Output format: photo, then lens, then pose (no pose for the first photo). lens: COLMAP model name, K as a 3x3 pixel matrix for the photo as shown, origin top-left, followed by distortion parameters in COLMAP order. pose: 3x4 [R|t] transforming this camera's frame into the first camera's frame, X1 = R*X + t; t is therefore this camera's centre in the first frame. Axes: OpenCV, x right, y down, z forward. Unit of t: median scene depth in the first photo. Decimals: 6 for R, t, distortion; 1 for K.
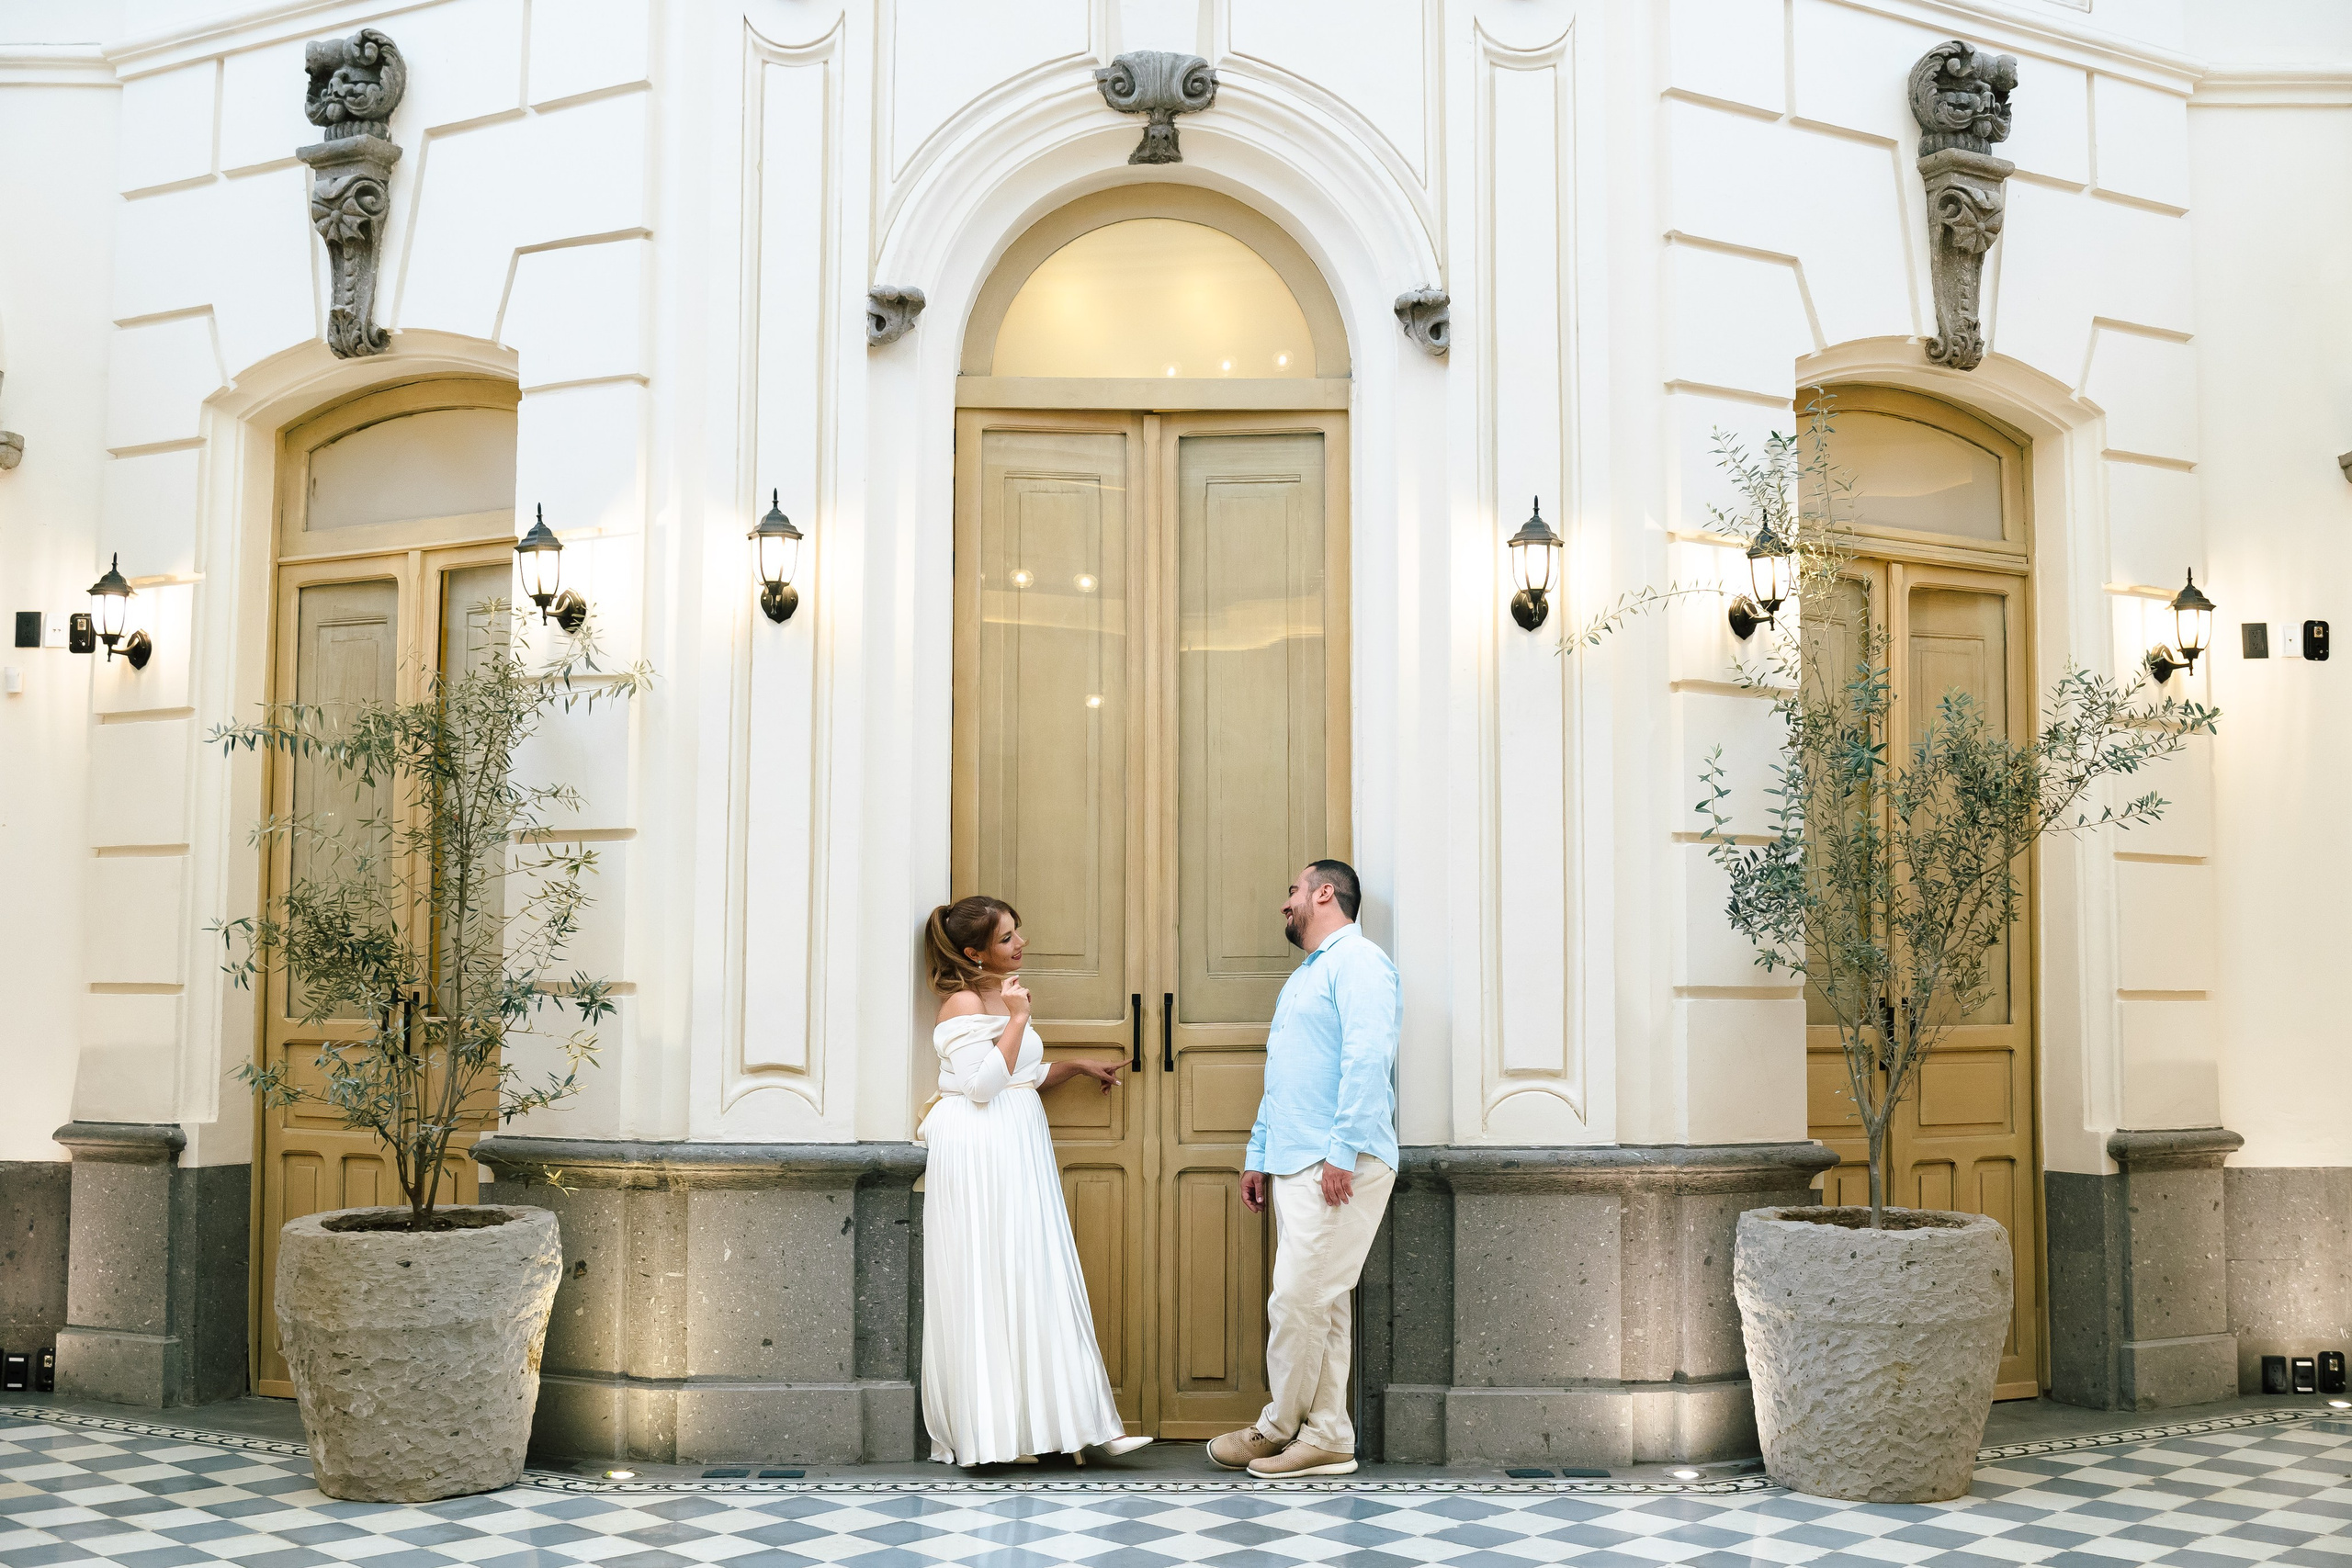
lens RADIAL K [[2602.7, 0, 1178.8], [0, 2602.7, 743.0], [0, 0, 1]] dist [-0.039176, 0.000000]
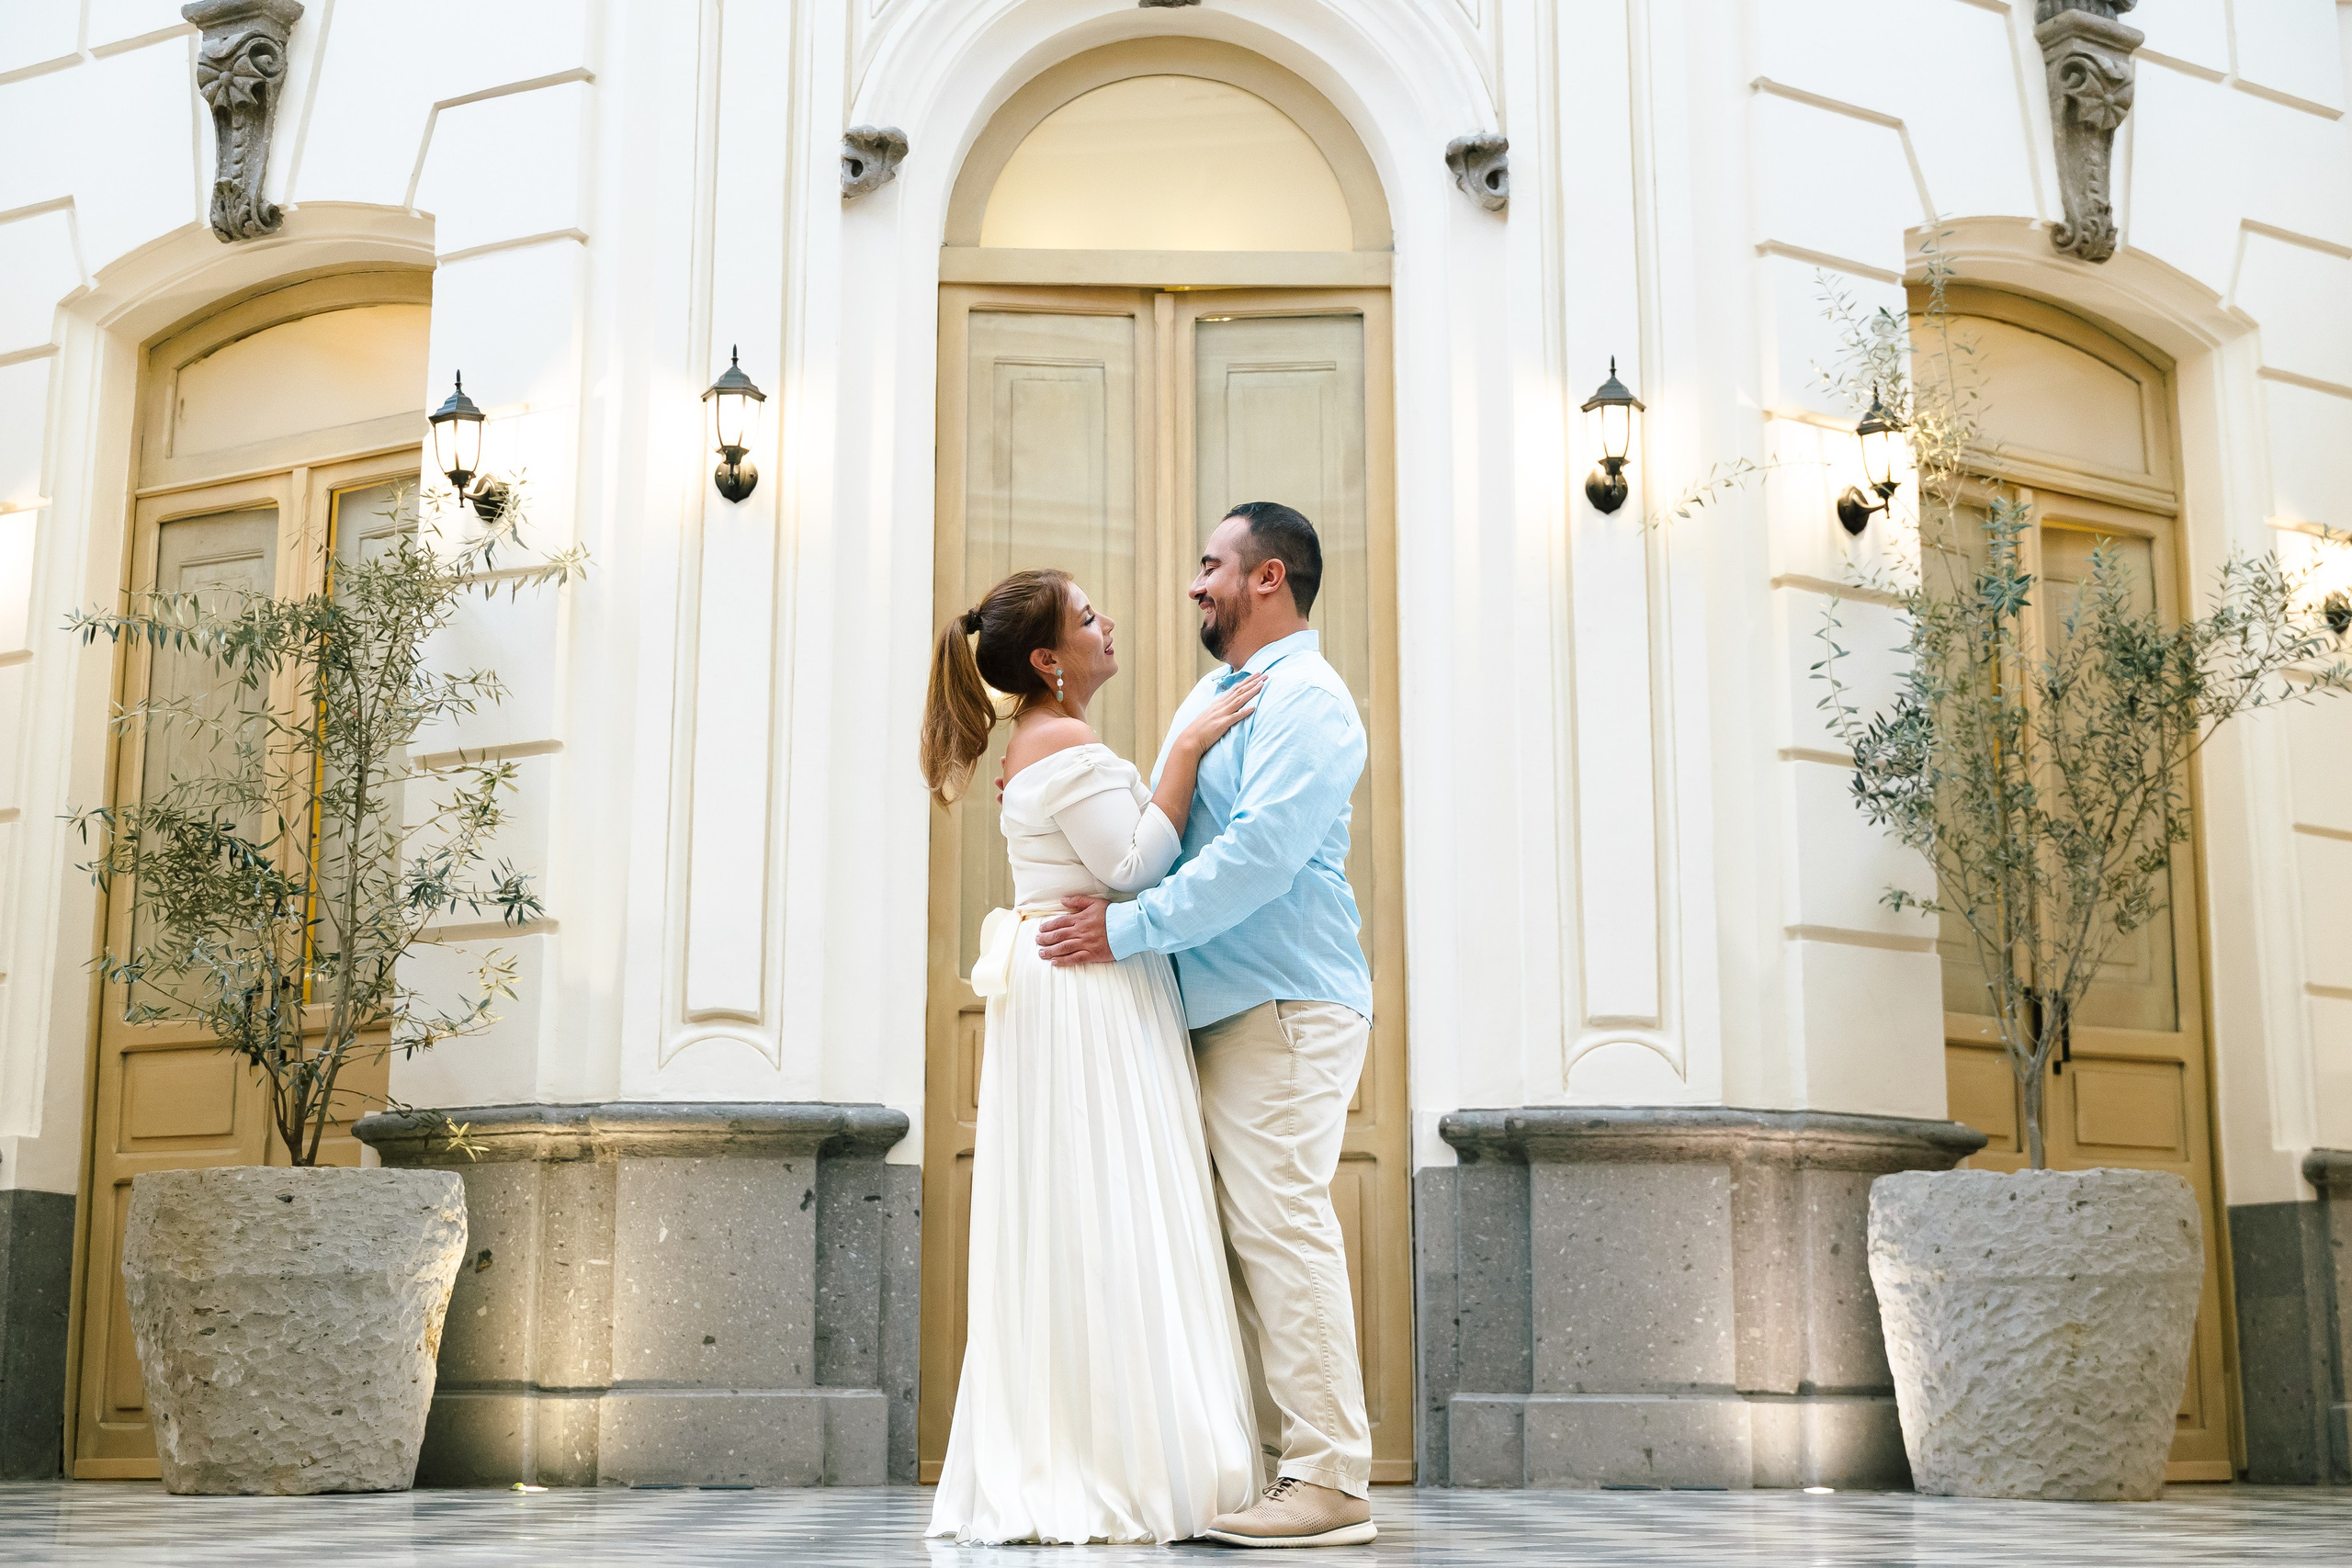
lens RADIAL K [[3167.5, 0, 1139.8], [0, 3167.5, 785.5], [0, 0, 1]] dist [-0.025547, 0.000000]
pose [[0.999958, 0.000961, 0.009078, -0.028385], [0.000196, 0.991952, -0.126613, 0.172251], [-0.009126, 0.126609, 0.991911, -0.026949]]
